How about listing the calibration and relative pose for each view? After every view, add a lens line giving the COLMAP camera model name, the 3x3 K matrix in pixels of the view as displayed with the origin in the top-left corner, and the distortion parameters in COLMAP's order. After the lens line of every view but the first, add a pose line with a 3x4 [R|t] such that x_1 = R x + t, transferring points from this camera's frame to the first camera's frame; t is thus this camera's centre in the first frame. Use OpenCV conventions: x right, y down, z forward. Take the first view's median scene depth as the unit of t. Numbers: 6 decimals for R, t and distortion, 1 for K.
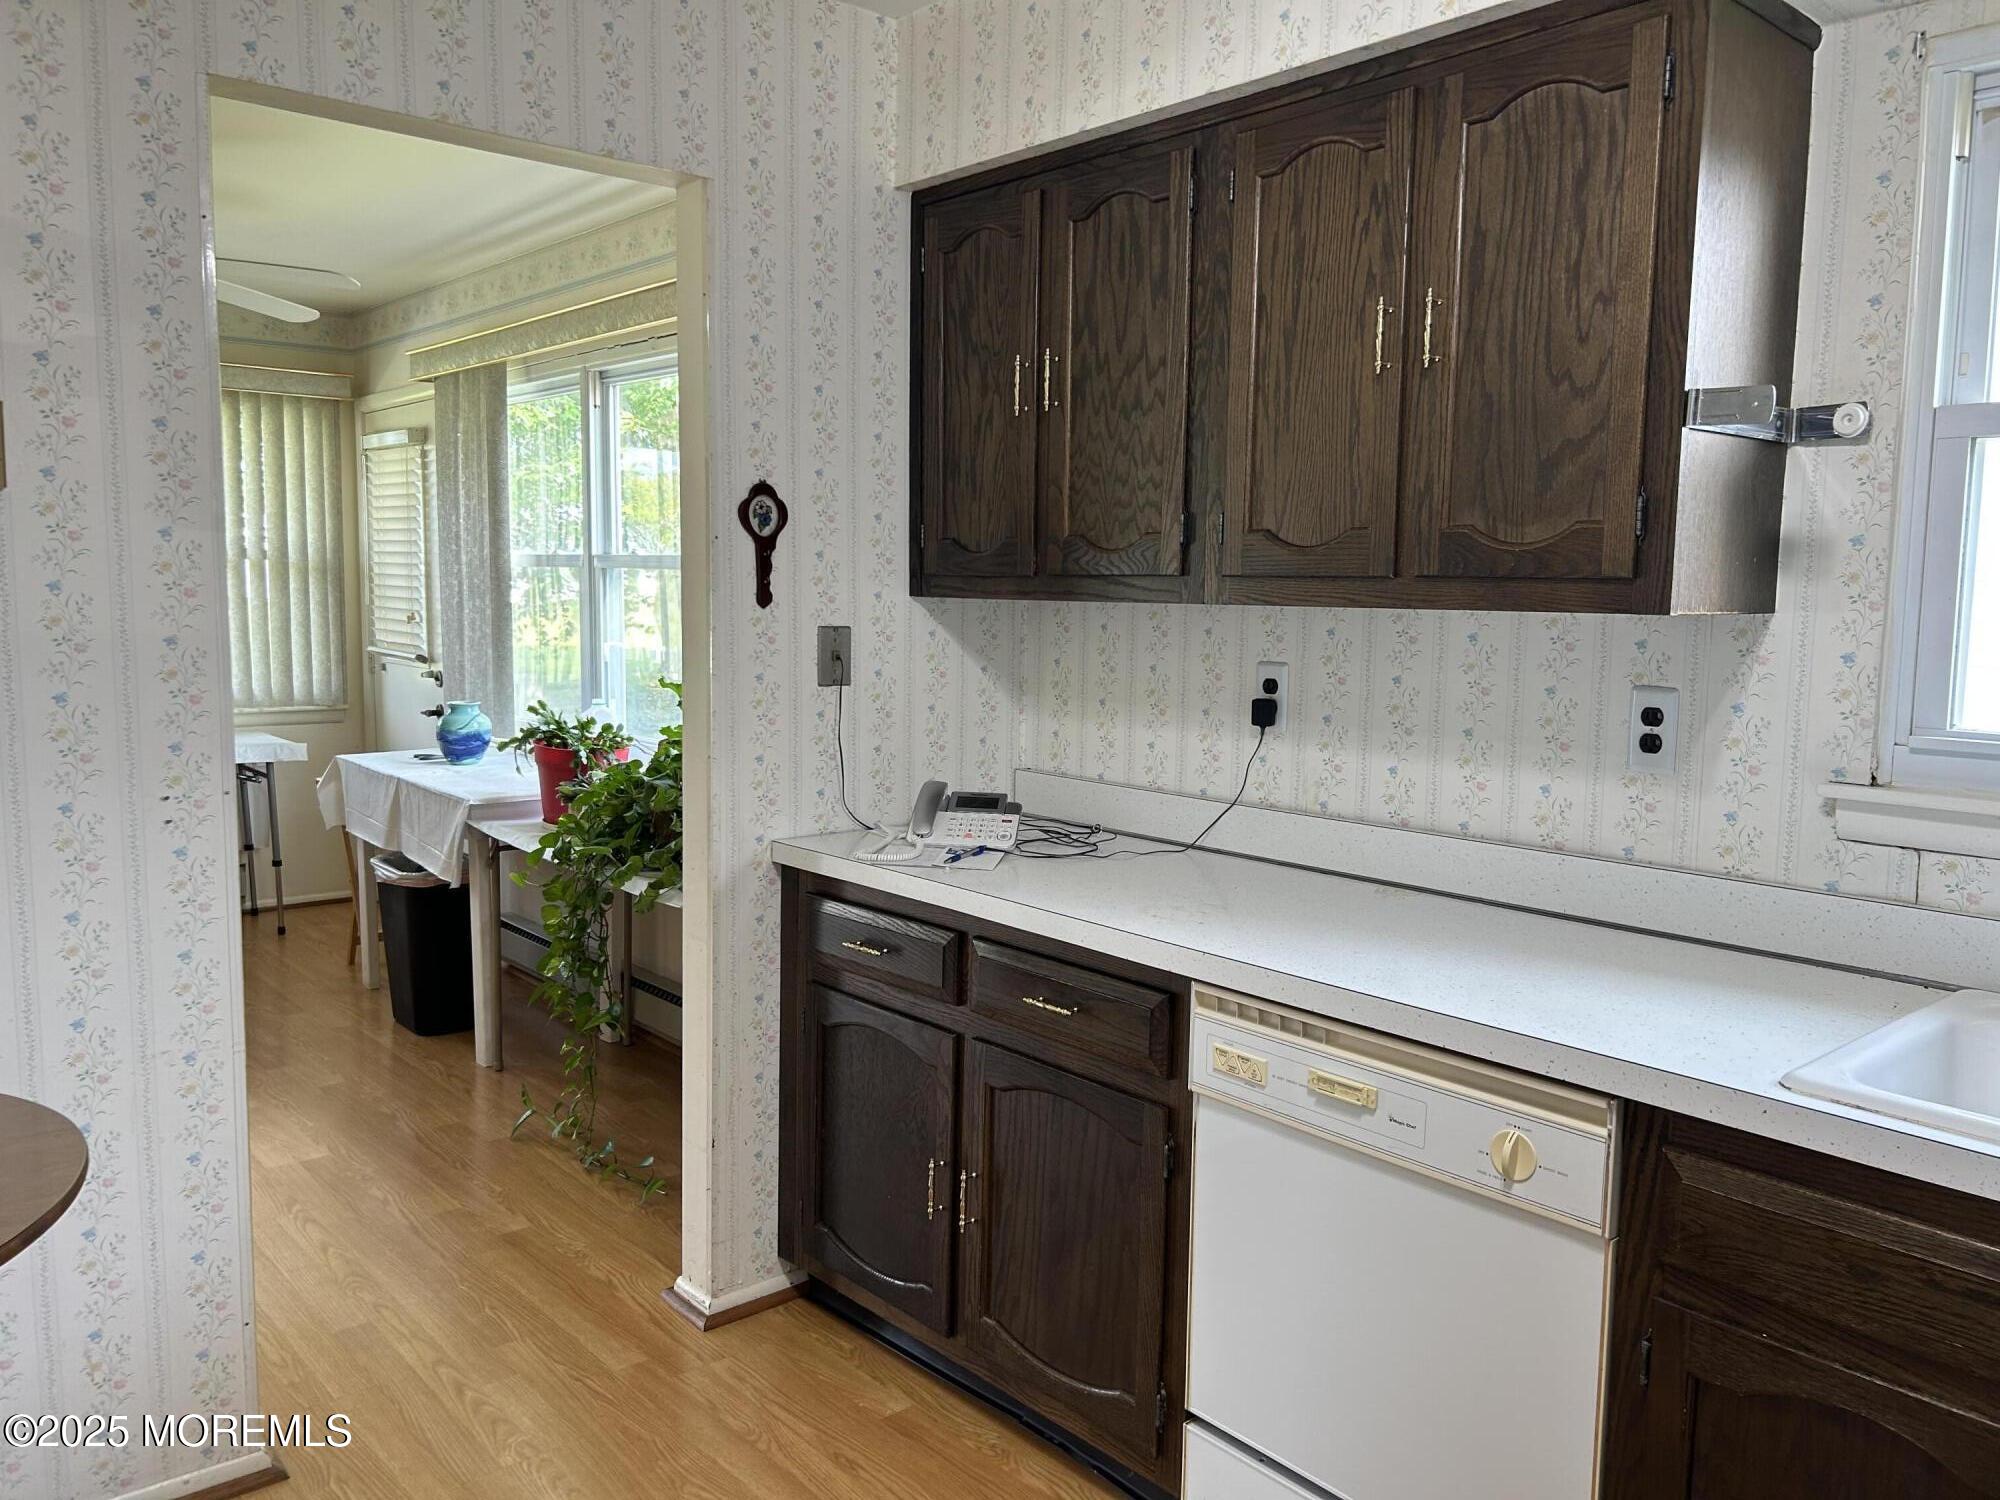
lens RADIAL K [[1519.2, 0, 1006.7], [0, 1519.2, 751.6], [0, 0, 1]] dist [0.095473, -0.120080]
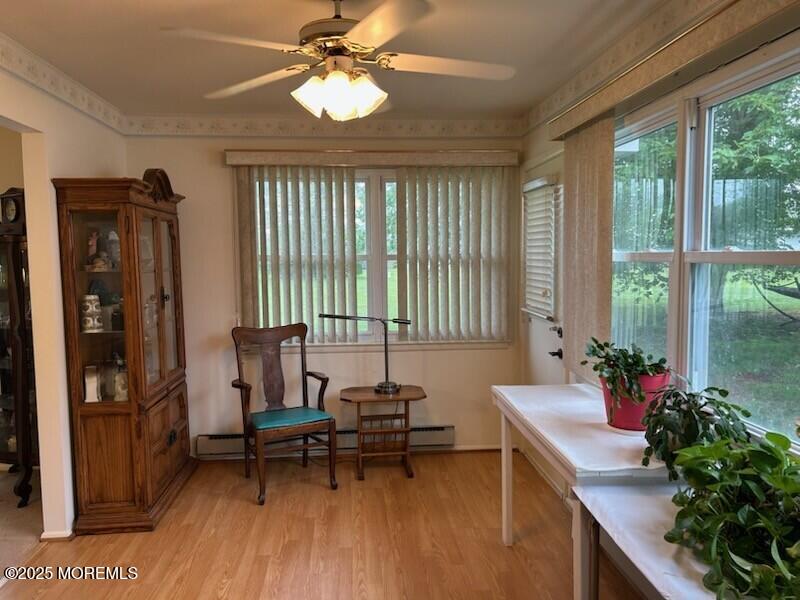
lens RADIAL K [[607.7, 0, 402.7], [0, 607.7, 300.6], [0, 0, 1]] dist [0.095473, -0.120080]
pose [[0.818389, 0.016449, -0.574429, -0.281119], [-0.040528, 0.998753, -0.029140, -0.108102], [0.573233, 0.047128, 0.818036, 0.776640]]
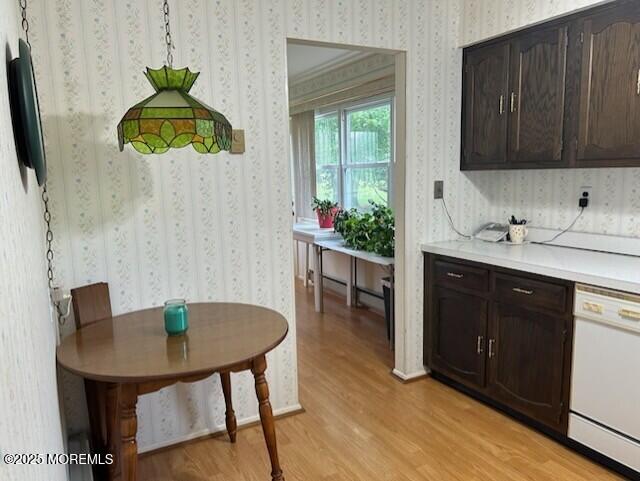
lens RADIAL K [[491.7, 0, 319.6], [0, 491.7, 244.9], [0, 0, 1]] dist [0.059869, -0.045705]
pose [[0.977143, -0.007546, -0.212450, -0.145042], [0.015638, 0.999214, 0.036437, 0.015664], [0.212008, -0.038926, 0.976492, -0.132715]]
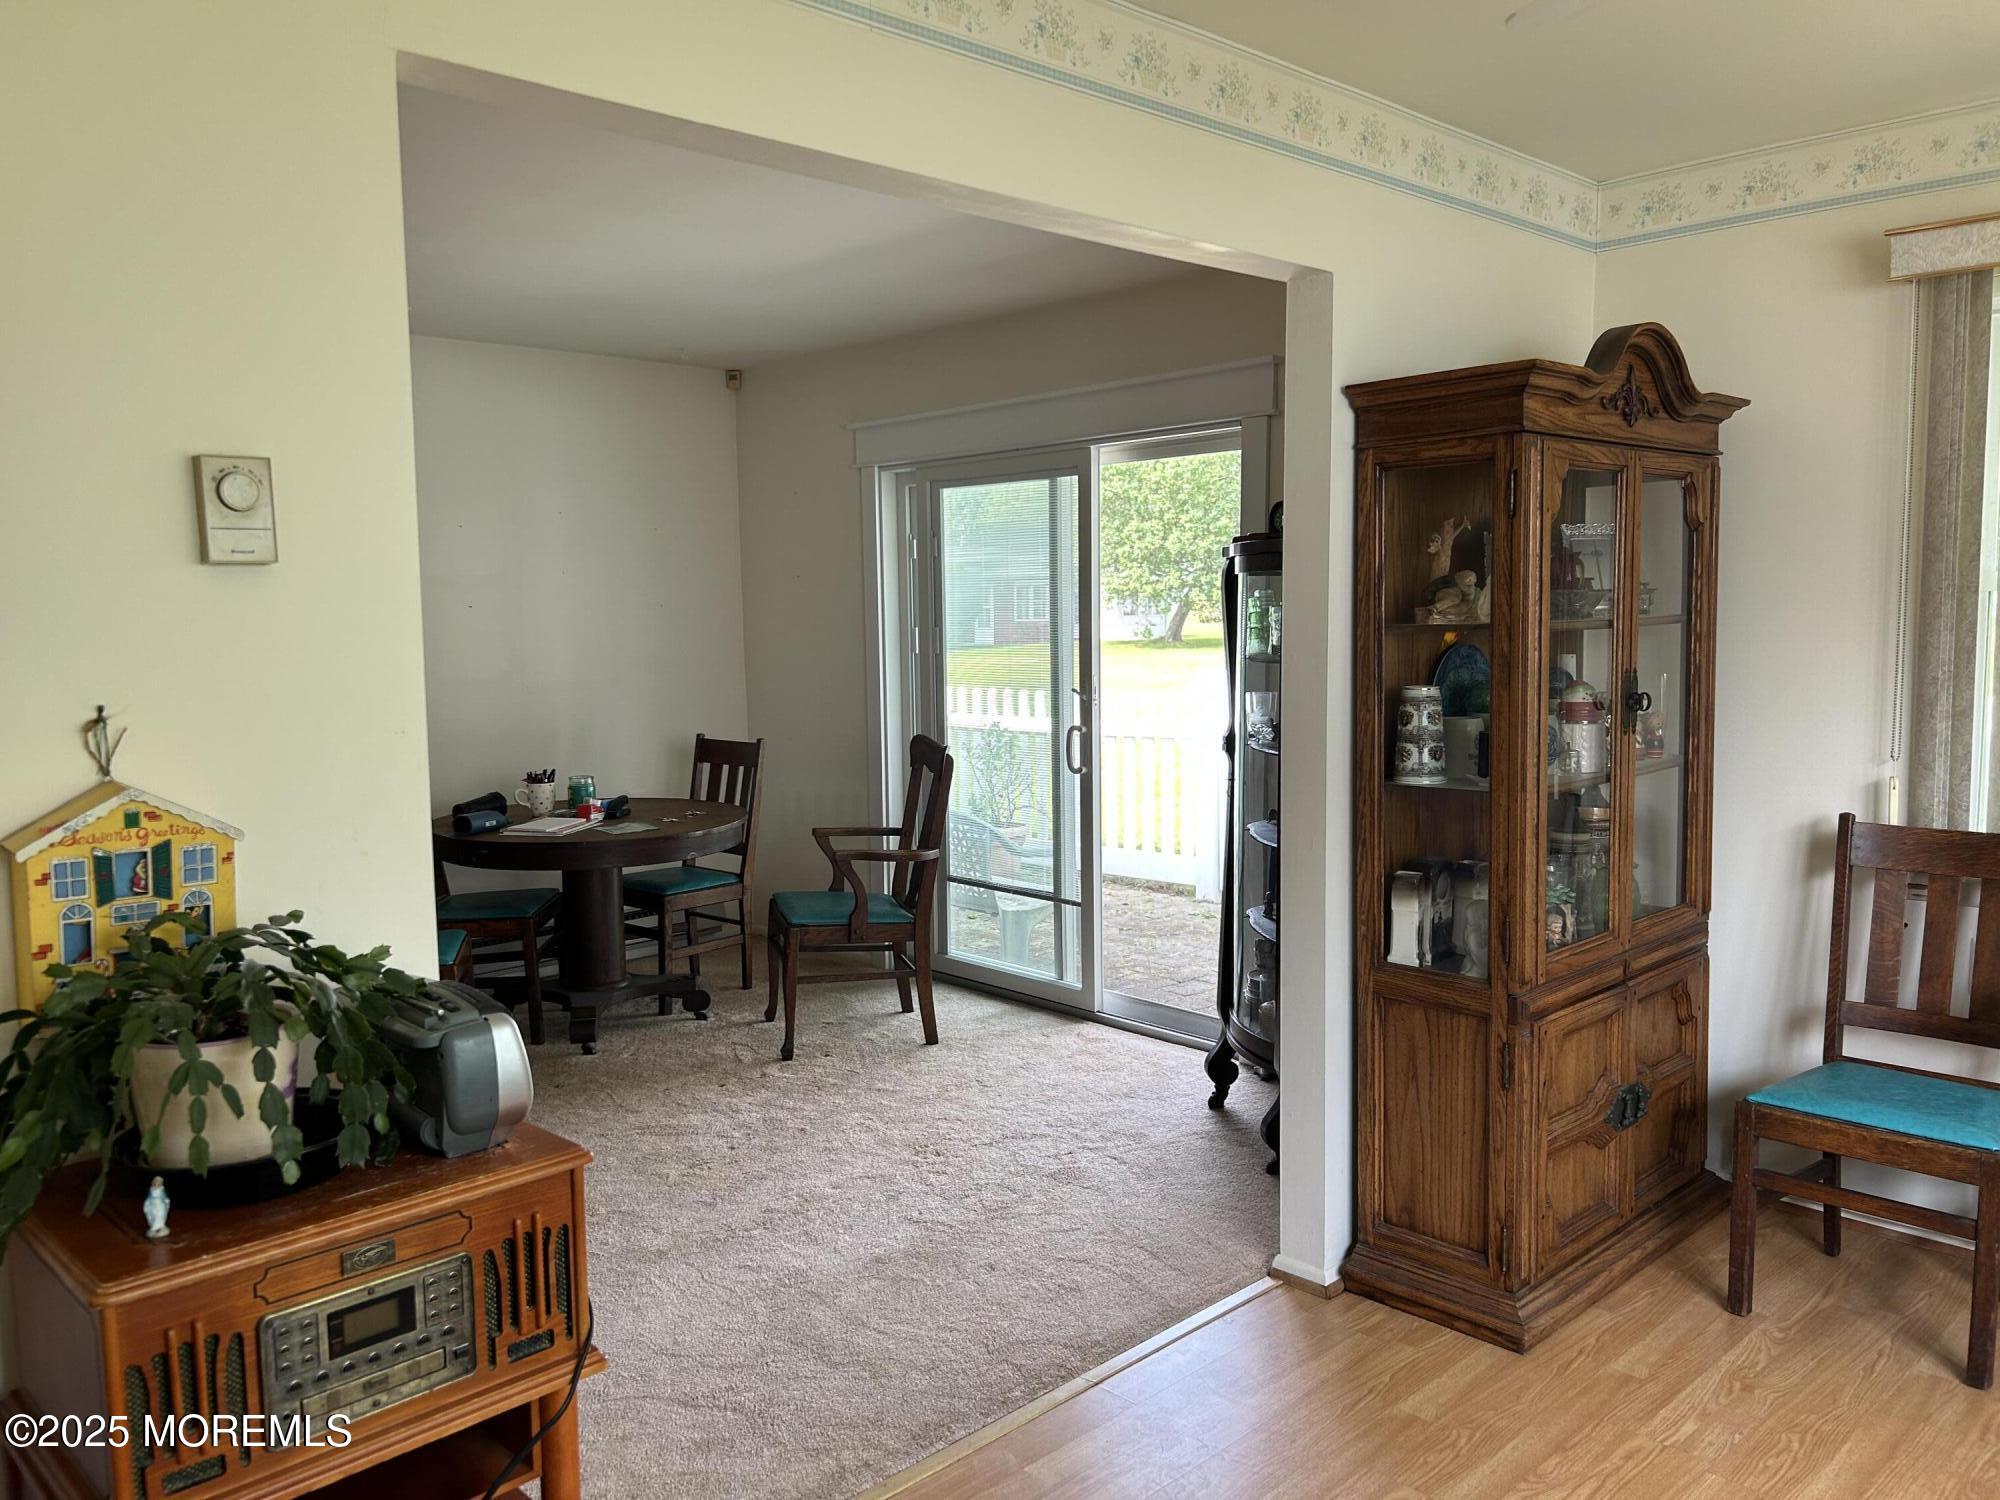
lens RADIAL K [[1525.8, 0, 961.4], [0, 1525.8, 743.0], [0, 0, 1]] dist [0.005834, -0.001258]
pose [[0.045792, 0.079555, -0.995778, -0.357843], [-0.097155, 0.992453, 0.074821, -0.139057], [0.994215, 0.093319, 0.053176, 1.021555]]
